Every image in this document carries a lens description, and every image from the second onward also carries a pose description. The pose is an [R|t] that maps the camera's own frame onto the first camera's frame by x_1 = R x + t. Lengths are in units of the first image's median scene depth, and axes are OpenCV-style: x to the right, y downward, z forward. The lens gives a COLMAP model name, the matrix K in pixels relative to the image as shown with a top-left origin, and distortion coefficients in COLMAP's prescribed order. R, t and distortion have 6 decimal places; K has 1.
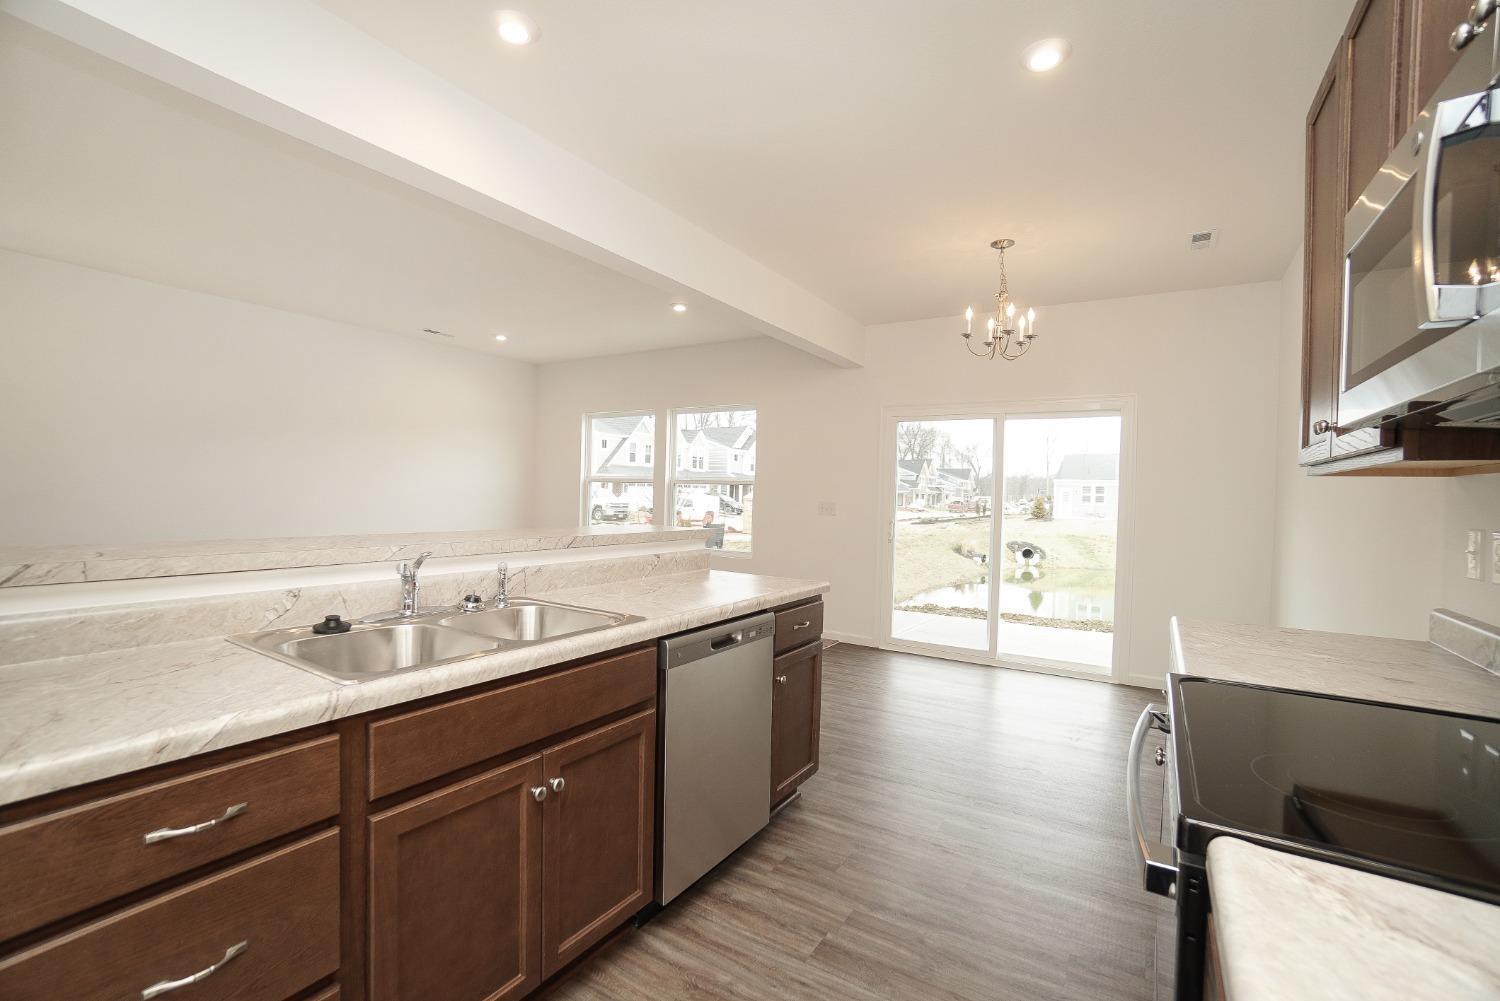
lens RADIAL K [[661.3, 0, 745.2], [0, 661.3, 507.1], [0, 0, 1]] dist [-0.033970, 0.008361]
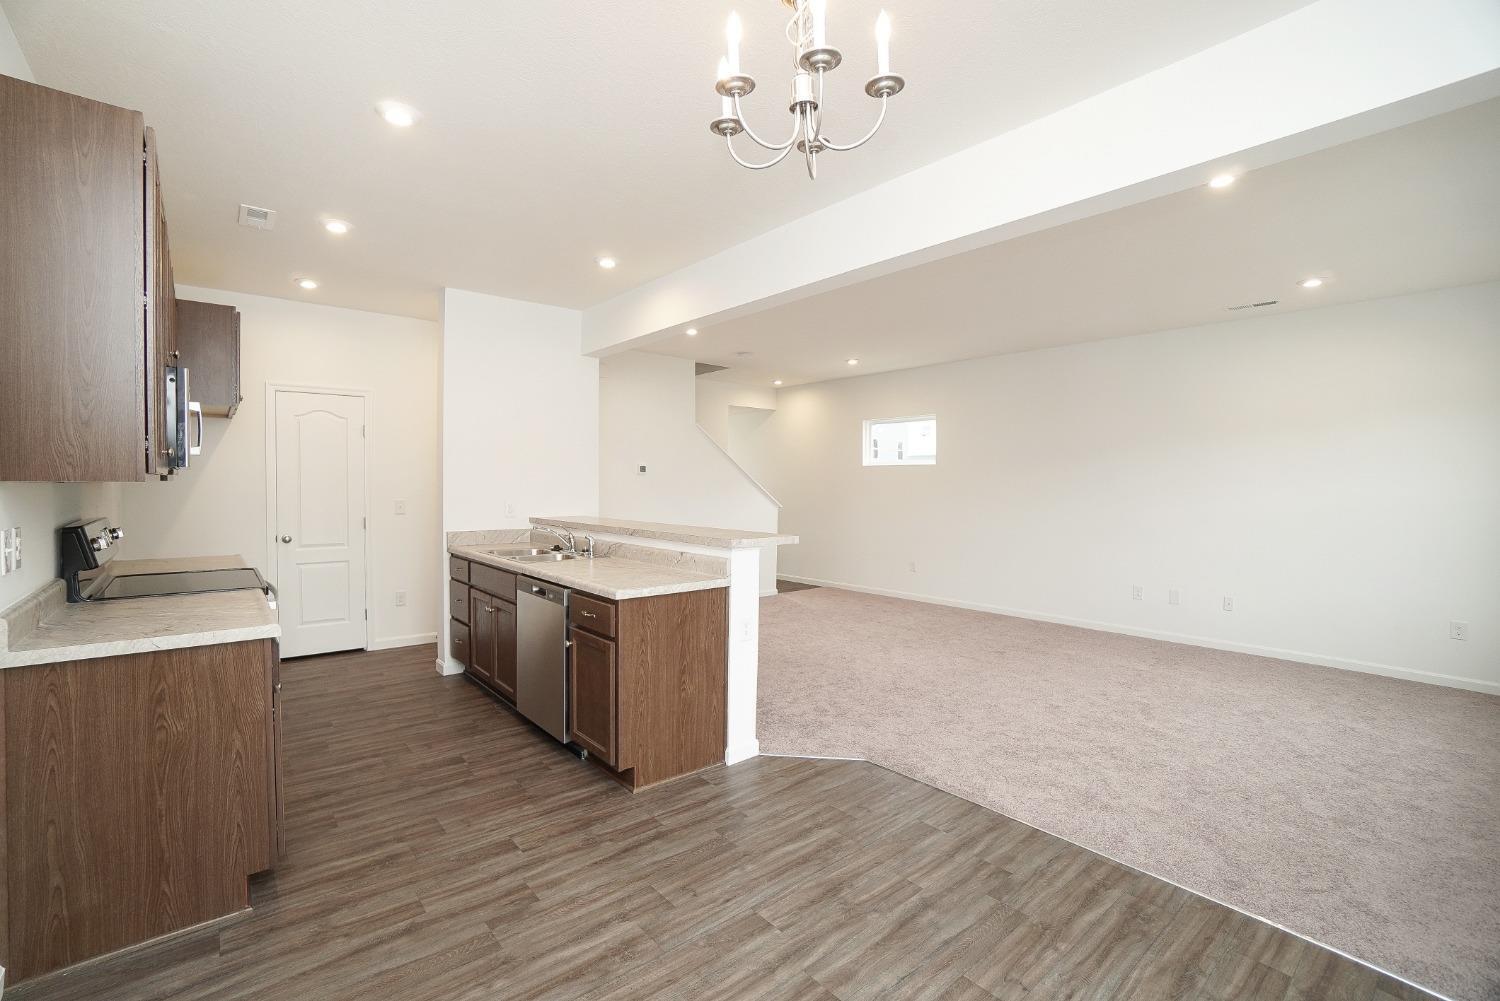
lens RADIAL K [[661.3, 0, 733.7], [0, 661.3, 489.1], [0, 0, 1]] dist [-0.033970, 0.008361]
pose [[-0.284857, -0.012989, -0.958482, 1.372284], [-0.032406, 0.999467, -0.003914, -0.064913], [0.958022, 0.029945, -0.285126, 1.864629]]
